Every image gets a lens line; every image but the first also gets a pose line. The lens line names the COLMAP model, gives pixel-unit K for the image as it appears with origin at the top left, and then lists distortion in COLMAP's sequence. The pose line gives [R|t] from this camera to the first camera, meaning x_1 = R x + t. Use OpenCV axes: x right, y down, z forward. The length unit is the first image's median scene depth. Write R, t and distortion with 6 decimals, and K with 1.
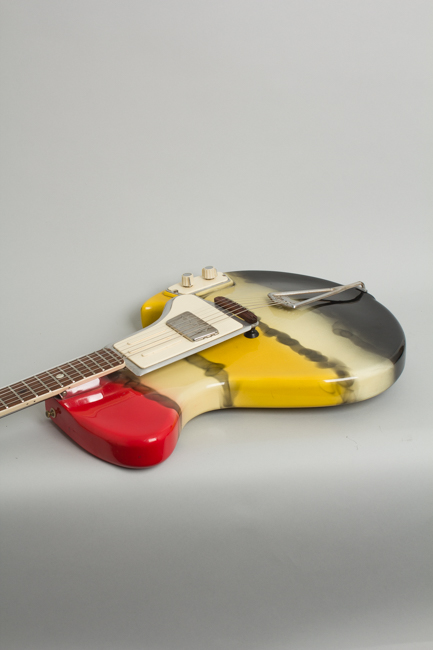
lens RADIAL K [[1071.5, 0, 217.1], [0, 1071.5, 325.1], [0, 0, 1]] dist [-0.025999, 0.000000]
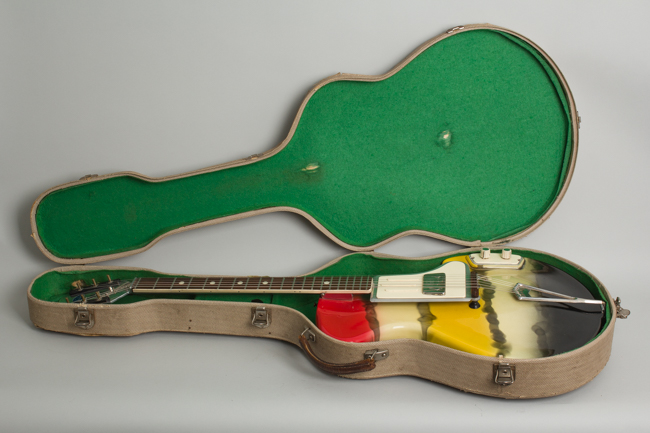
lens RADIAL K [[1142.8, 0, 324.8], [0, 1142.8, 217.0], [0, 0, 1]] dist [-0.001627, 0.000000]
pose [[0.773017, 0.309692, -0.553656, 0.635420], [-0.315067, 0.944920, 0.088652, -0.161146], [0.550616, 0.105909, 0.828013, -0.271218]]
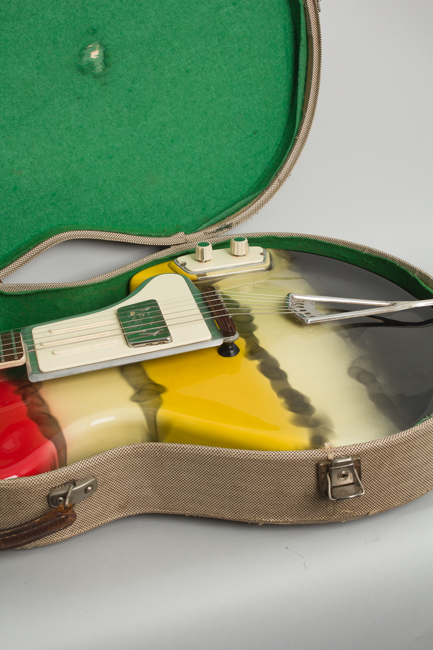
lens RADIAL K [[1145.1, 0, 214.9], [0, 1145.1, 323.1], [0, 0, 1]] dist [0.018019, 0.000000]
pose [[0.940955, 0.191683, -0.279036, 0.226695], [-0.173378, 0.980816, 0.089109, -0.072950], [0.290764, -0.035469, 0.956137, 0.300072]]
